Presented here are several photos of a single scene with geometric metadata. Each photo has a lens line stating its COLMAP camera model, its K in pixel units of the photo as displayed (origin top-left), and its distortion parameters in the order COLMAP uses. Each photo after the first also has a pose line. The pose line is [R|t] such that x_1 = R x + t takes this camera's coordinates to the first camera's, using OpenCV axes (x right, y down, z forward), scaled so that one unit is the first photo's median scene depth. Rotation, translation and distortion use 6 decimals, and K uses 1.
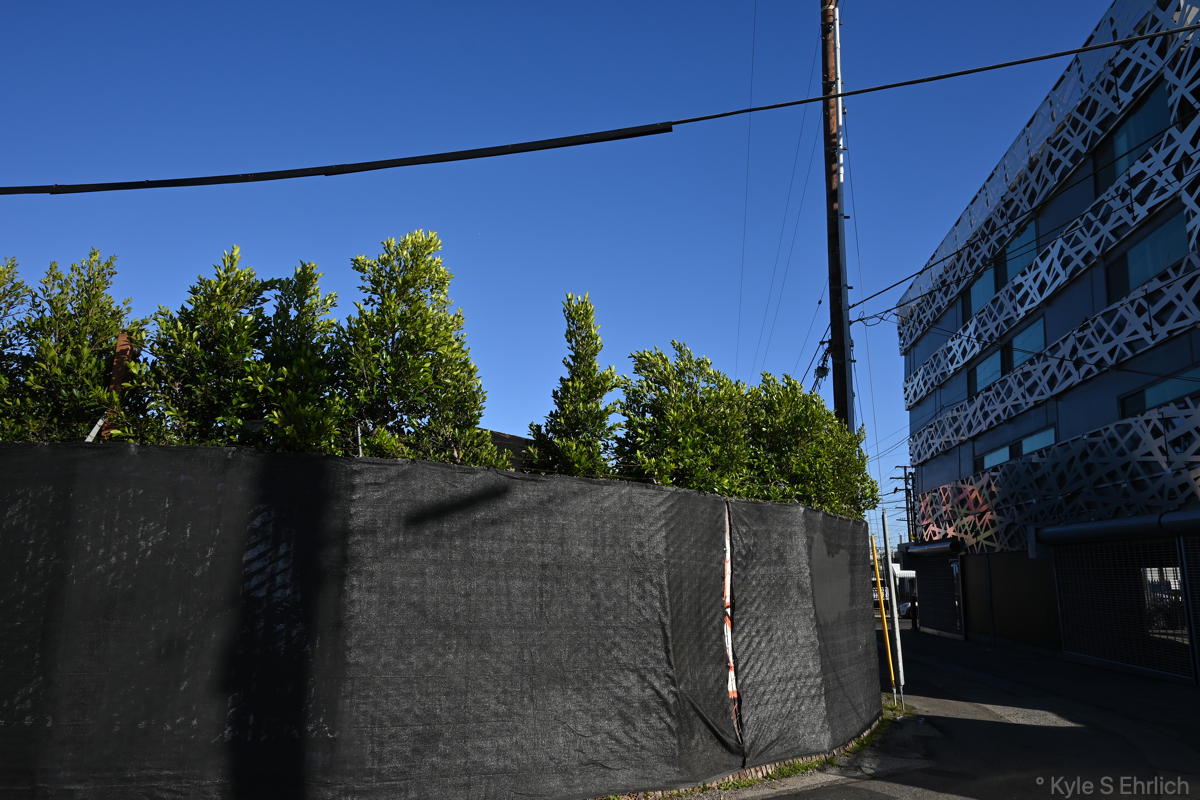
lens RADIAL K [[813.6, 0, 600.0], [0, 813.6, 397.0], [0, 0, 1]] dist [-0.006589, 0.001170]
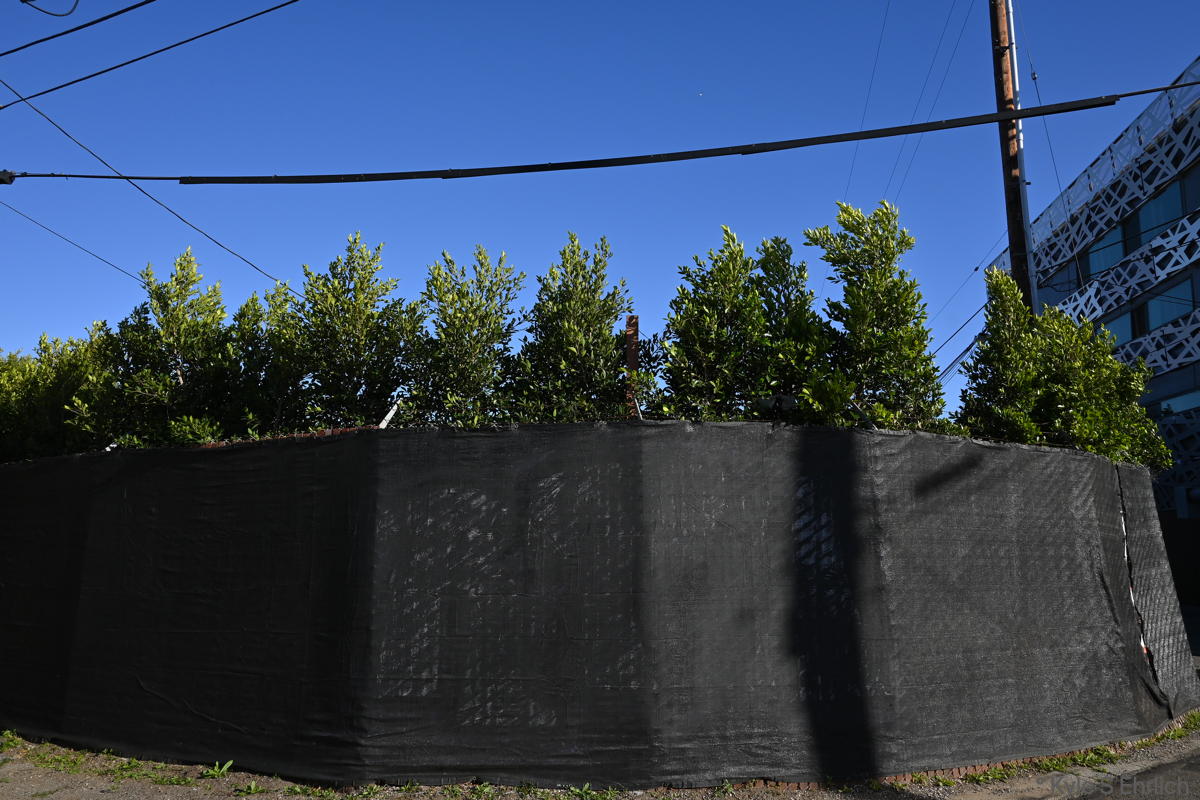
lens RADIAL K [[813.6, 0, 599.8], [0, 813.6, 396.2], [0, 0, 1]] dist [-0.006589, 0.001170]
pose [[0.999773, -0.020175, -0.006849, -0.213066], [0.020399, 0.999195, 0.034532, -0.003933], [0.006147, -0.034664, 0.999380, -0.012951]]
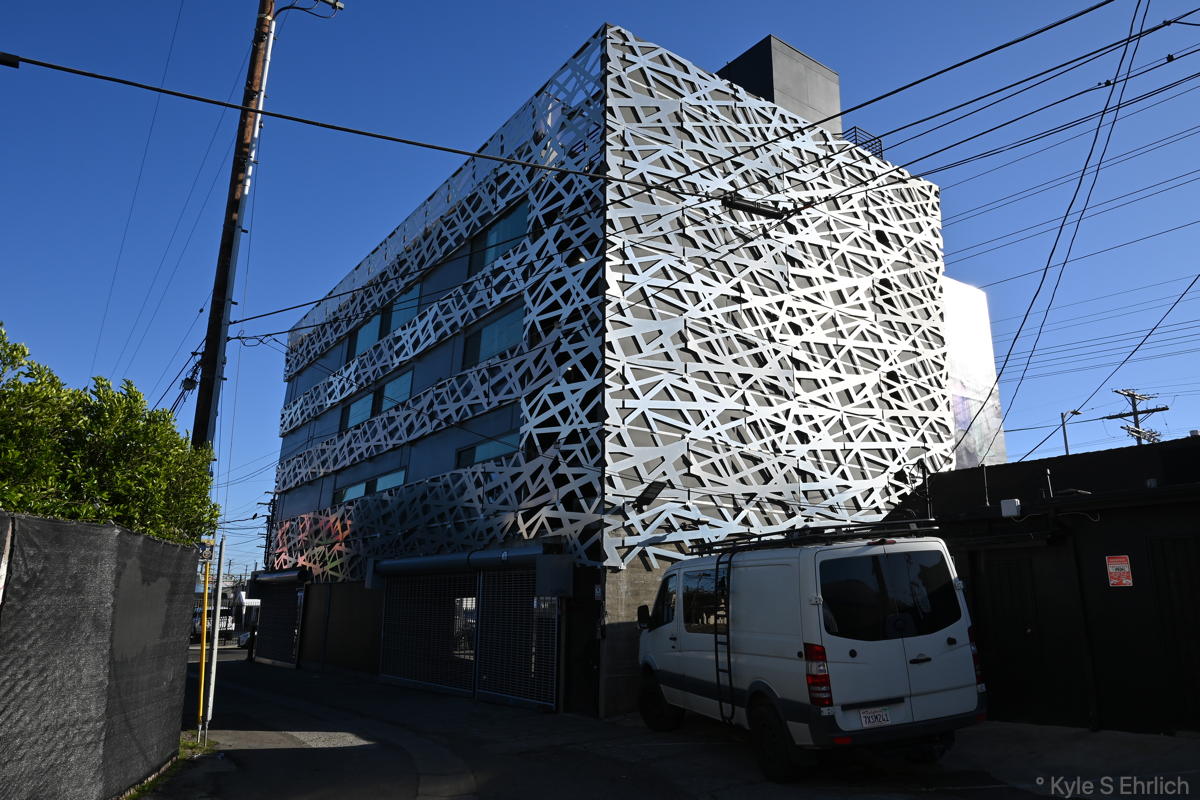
lens RADIAL K [[813.6, 0, 601.3], [0, 813.6, 397.5], [0, 0, 1]] dist [-0.006589, 0.001170]
pose [[0.738176, 0.162520, 0.654739, 0.015657], [-0.141091, 0.986276, -0.085743, -0.003107], [-0.659689, -0.029084, 0.750976, -0.009371]]
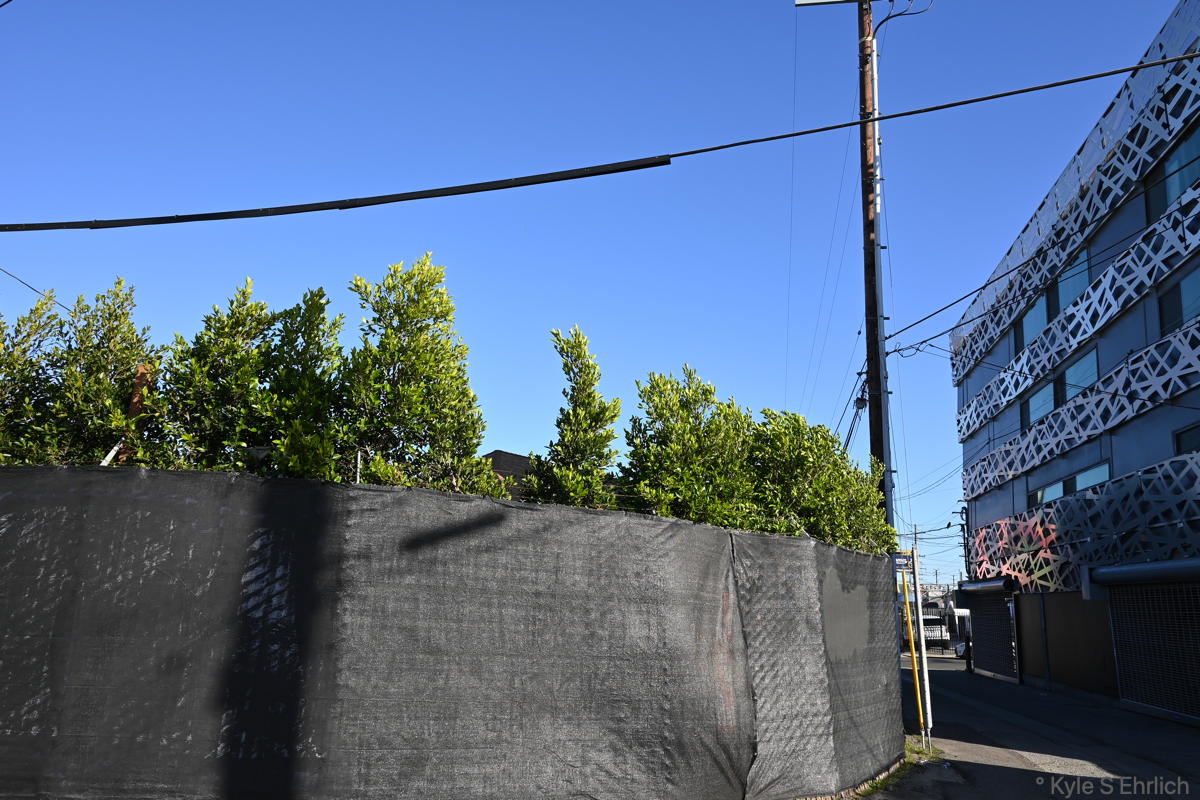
lens RADIAL K [[813.6, 0, 600.6], [0, 813.6, 397.3], [0, 0, 1]] dist [-0.006589, 0.001170]
pose [[0.997598, 0.008120, -0.068797, 0.027788], [-0.010513, 0.999349, -0.034499, -0.001123], [0.068472, 0.035139, 0.997034, -0.004039]]
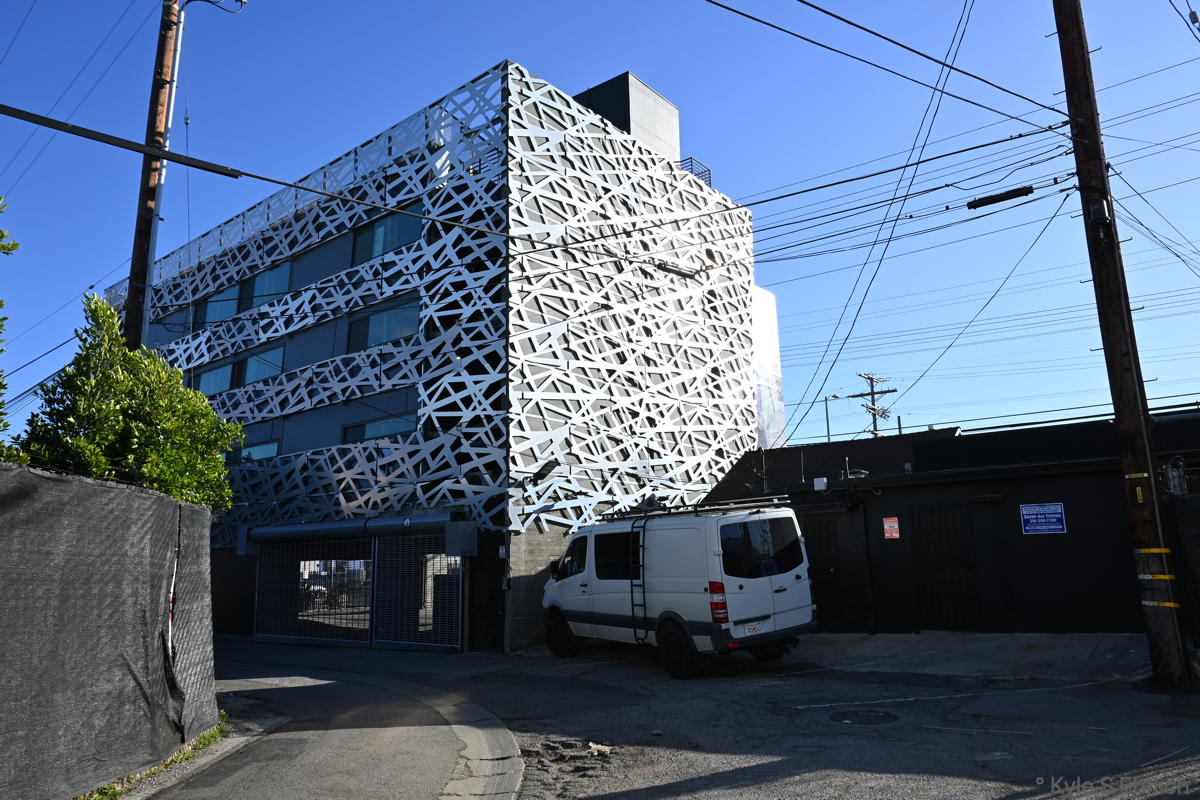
lens RADIAL K [[813.6, 0, 600.8], [0, 813.6, 396.1], [0, 0, 1]] dist [-0.006589, 0.001170]
pose [[0.530794, 0.146941, 0.834665, -0.206255], [-0.149649, 0.985630, -0.078351, -0.006727], [-0.834184, -0.083319, 0.545156, -0.022568]]
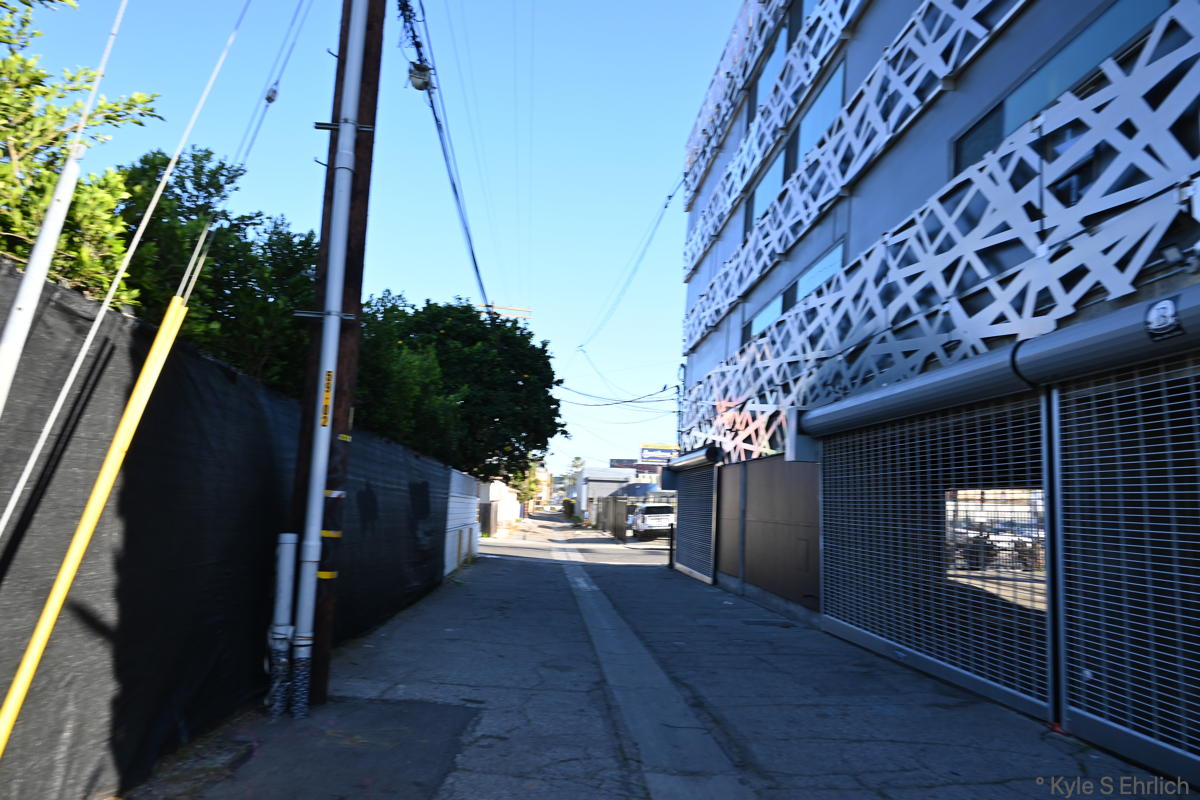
lens RADIAL K [[813.6, 0, 601.8], [0, 813.6, 396.8], [0, 0, 1]] dist [-0.006589, 0.001170]
pose [[0.981725, 0.051003, 0.183343, 0.326784], [-0.066541, 0.994602, 0.079616, 0.129988], [-0.178293, -0.090361, 0.979820, 0.507519]]
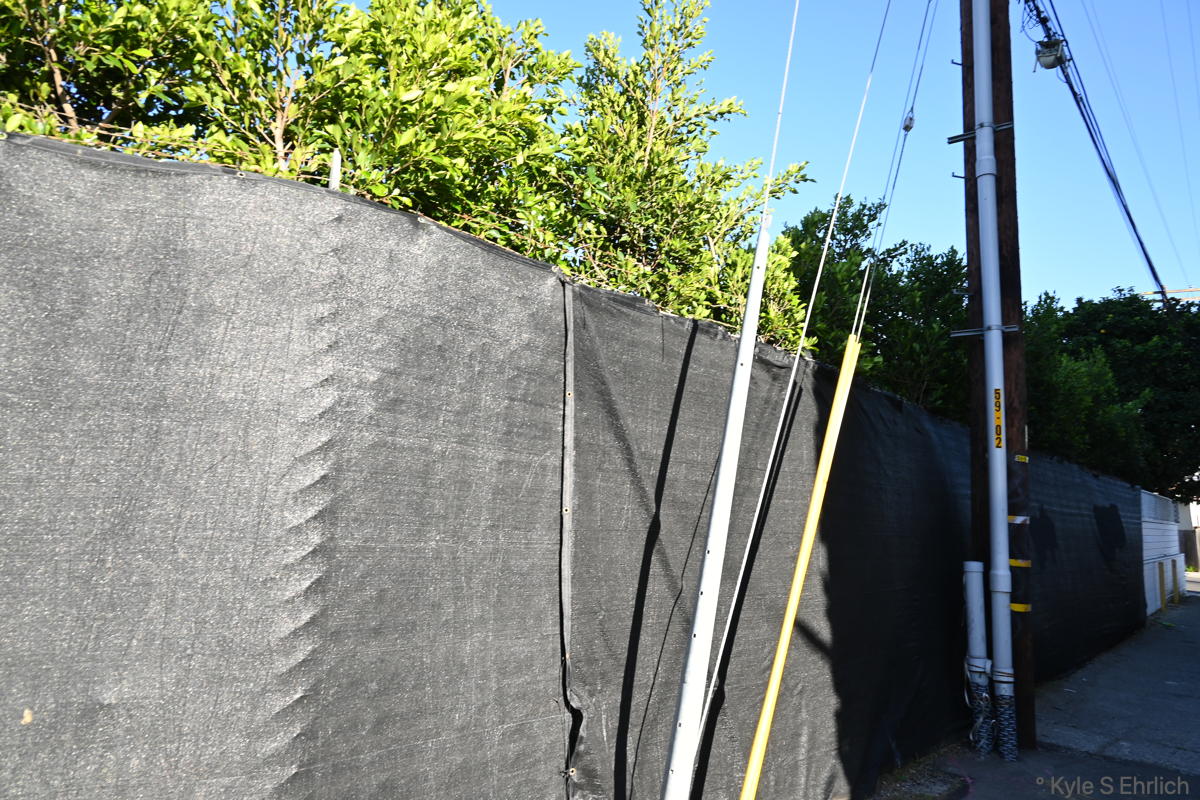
lens RADIAL K [[813.6, 0, 599.6], [0, 813.6, 395.0], [0, 0, 1]] dist [-0.006589, 0.001170]
pose [[0.843099, -0.064093, -0.533925, 0.317200], [0.096201, 0.994832, 0.032486, 0.130740], [0.529083, -0.078753, 0.844908, 0.508167]]
